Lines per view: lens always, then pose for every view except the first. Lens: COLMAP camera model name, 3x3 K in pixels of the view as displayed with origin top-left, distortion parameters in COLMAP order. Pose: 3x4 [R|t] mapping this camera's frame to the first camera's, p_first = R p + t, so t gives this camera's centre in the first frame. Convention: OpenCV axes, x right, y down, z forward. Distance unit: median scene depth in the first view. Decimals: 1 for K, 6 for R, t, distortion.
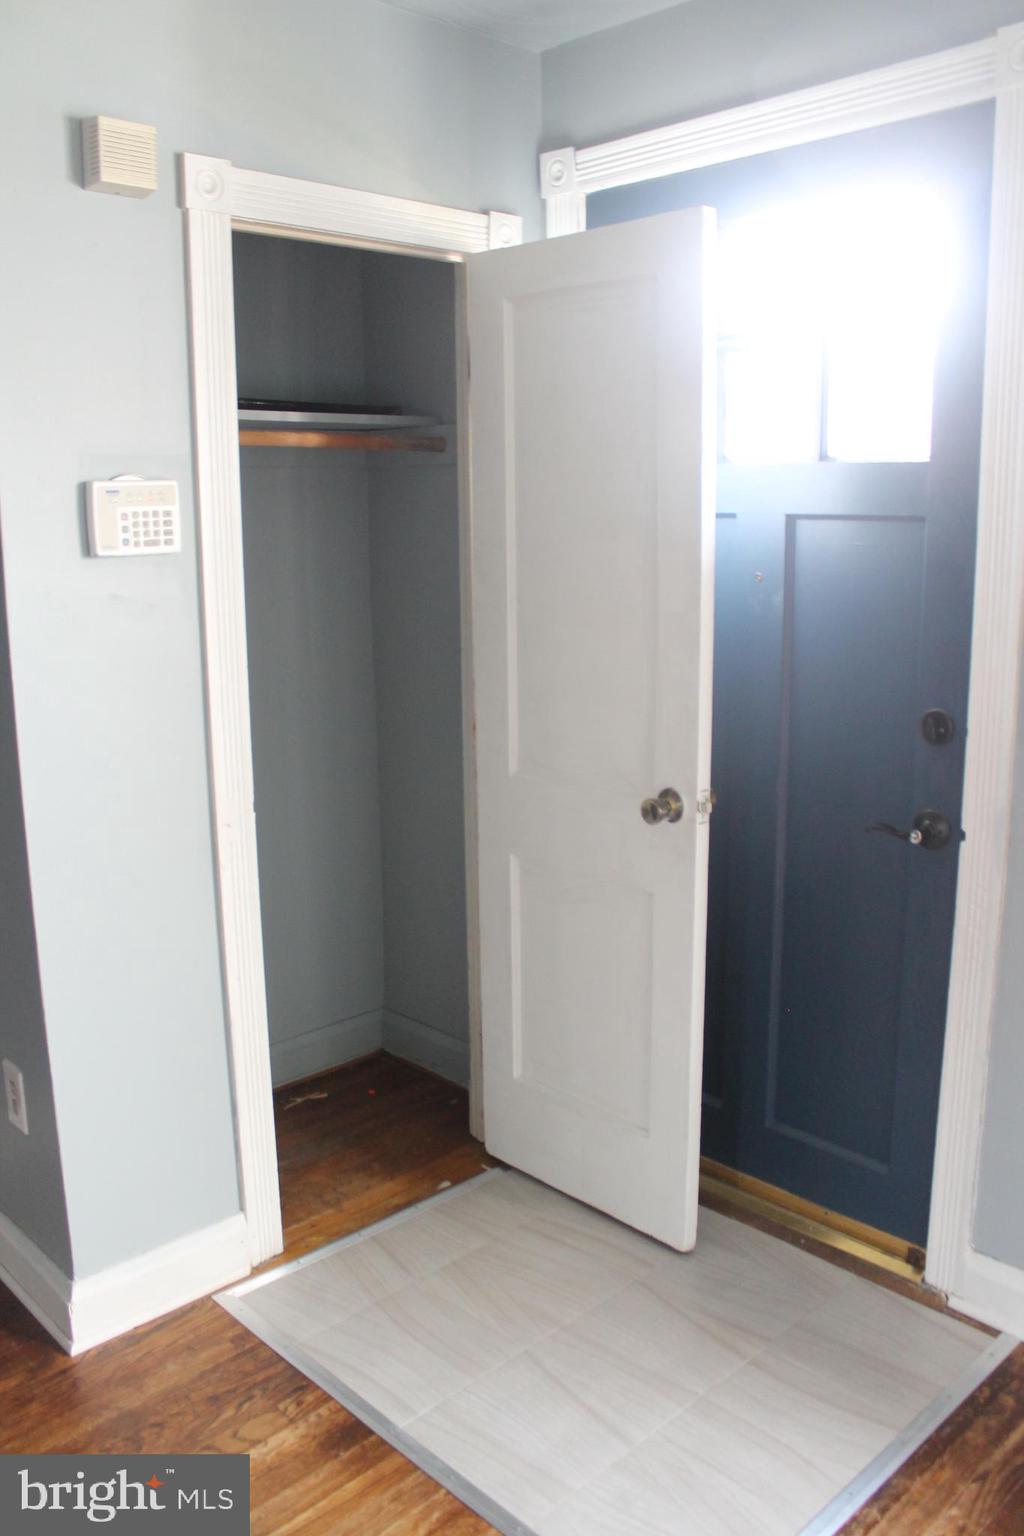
lens RADIAL K [[1281.4, 0, 509.8], [0, 1281.4, 759.6], [0, 0, 1]] dist [-0.160895, 0.125089]
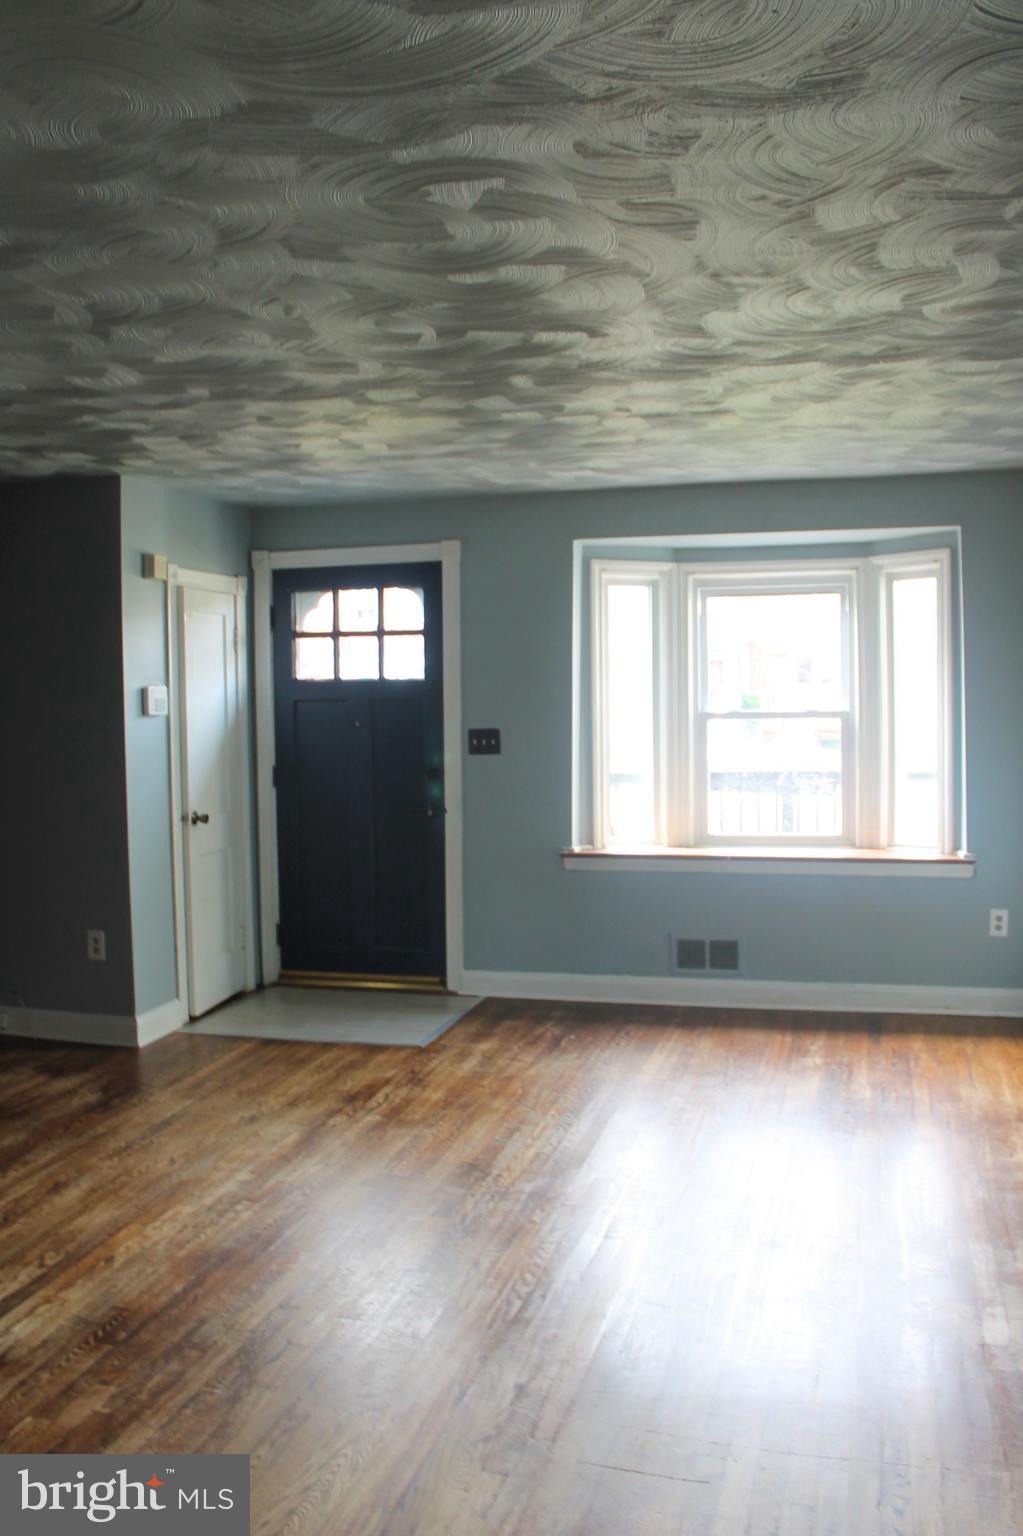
lens RADIAL K [[1341.4, 0, 513.0], [0, 1341.4, 760.6], [0, 0, 1]] dist [-0.159974, 0.118665]
pose [[0.856493, -0.024966, 0.515554, -0.988261], [0.106029, 0.986038, -0.128398, 0.329008], [-0.505150, 0.164636, 0.847182, -1.532989]]
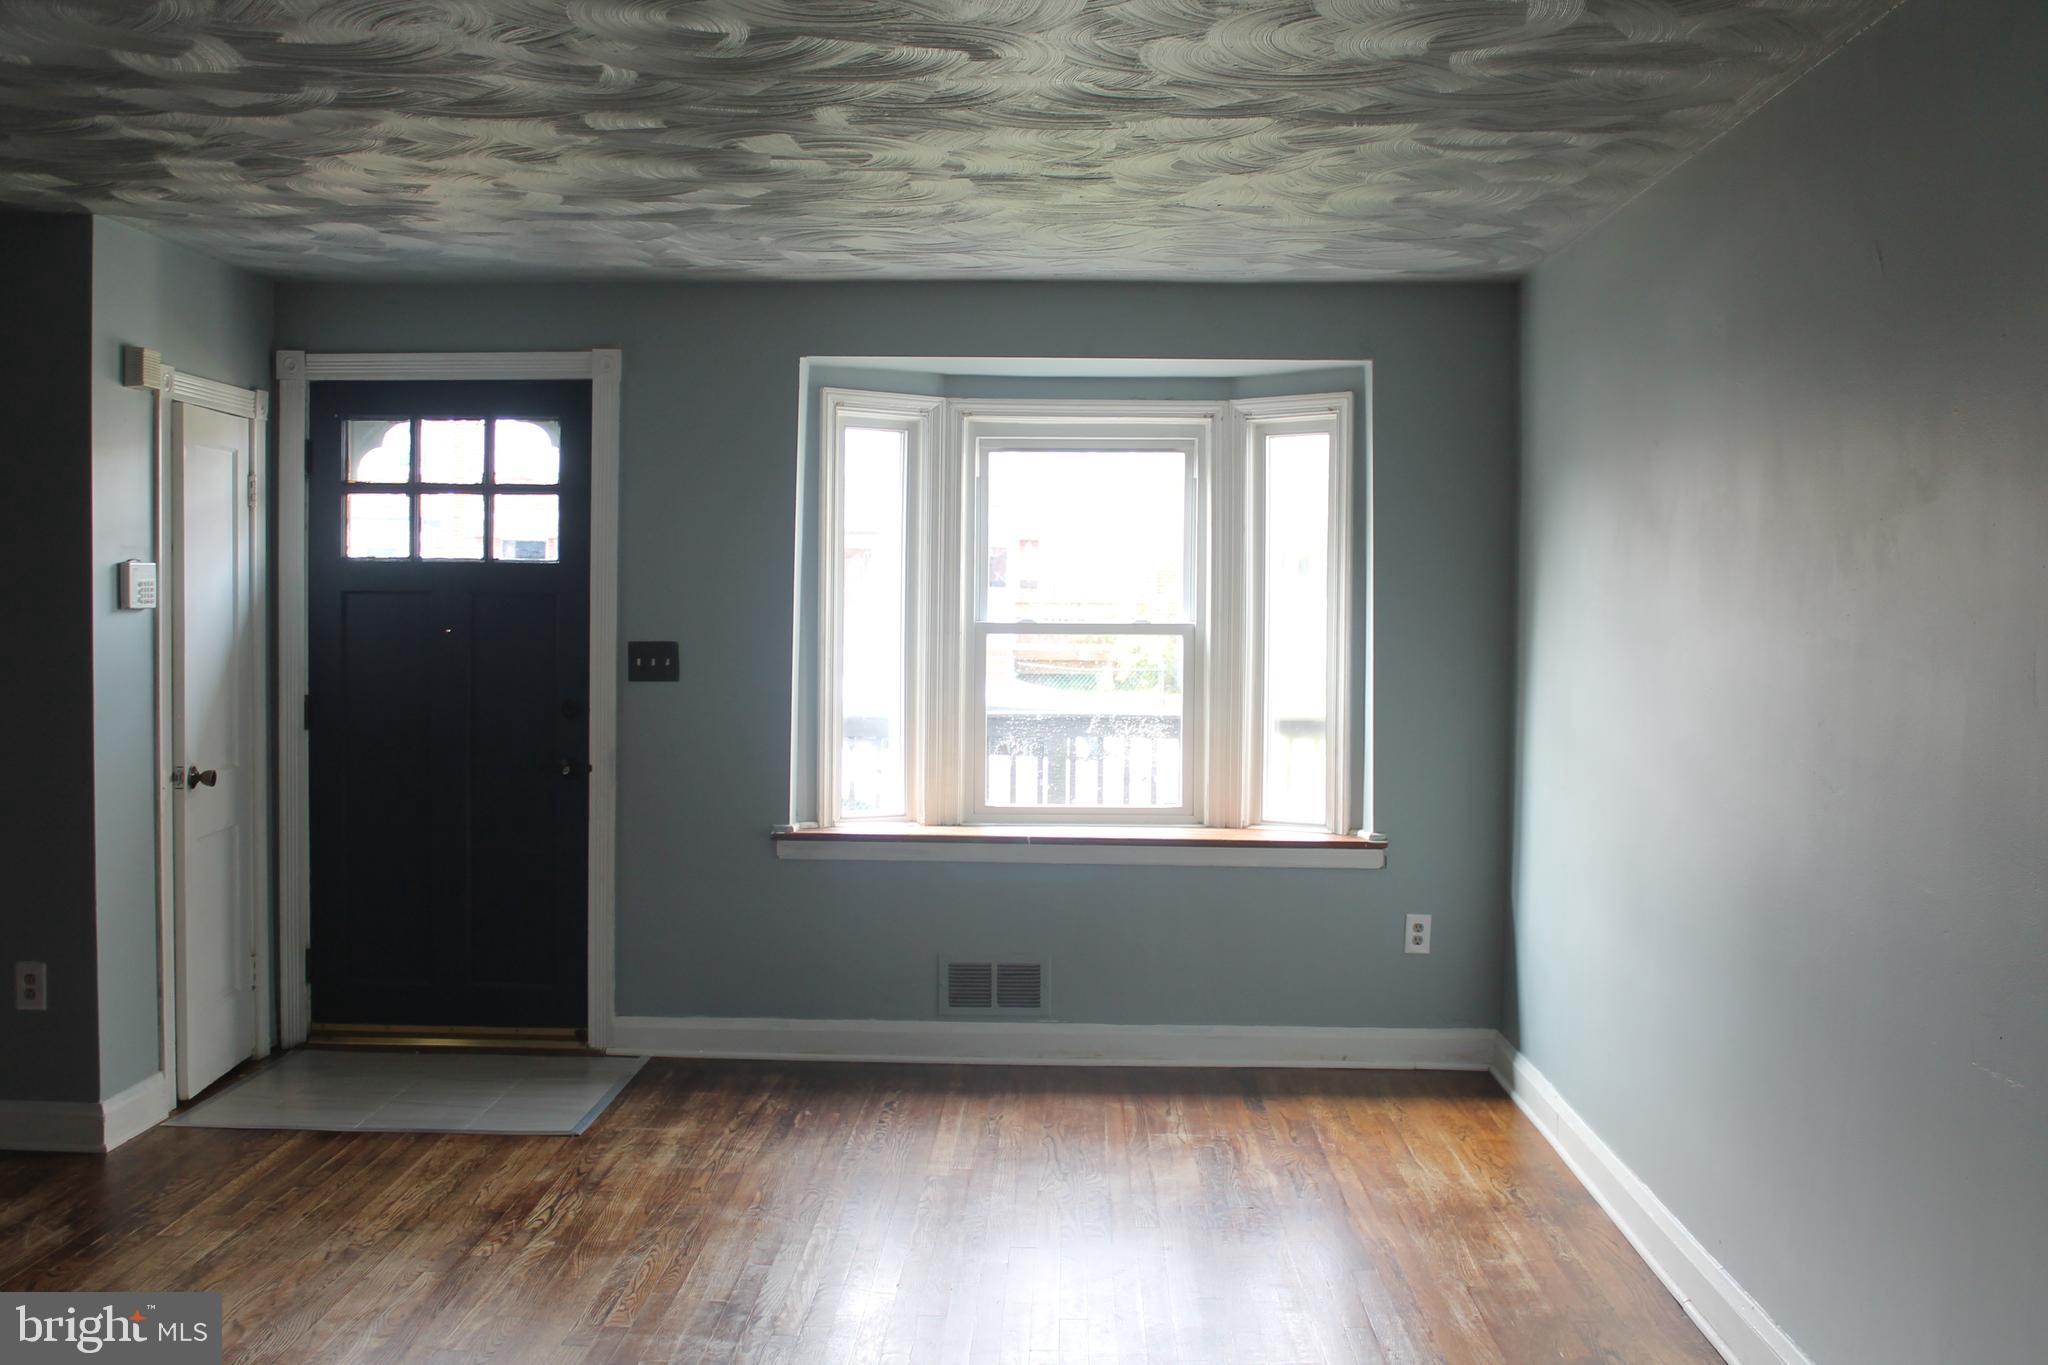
lens RADIAL K [[2083.8, 0, 1020.0], [0, 2083.8, 685.8], [0, 0, 1]] dist [-0.087601, 0.000000]
pose [[0.711141, -0.009508, 0.702986, -1.217076], [0.121335, 0.986565, -0.109399, 0.323578], [-0.692500, 0.163095, 0.702740, -1.448652]]
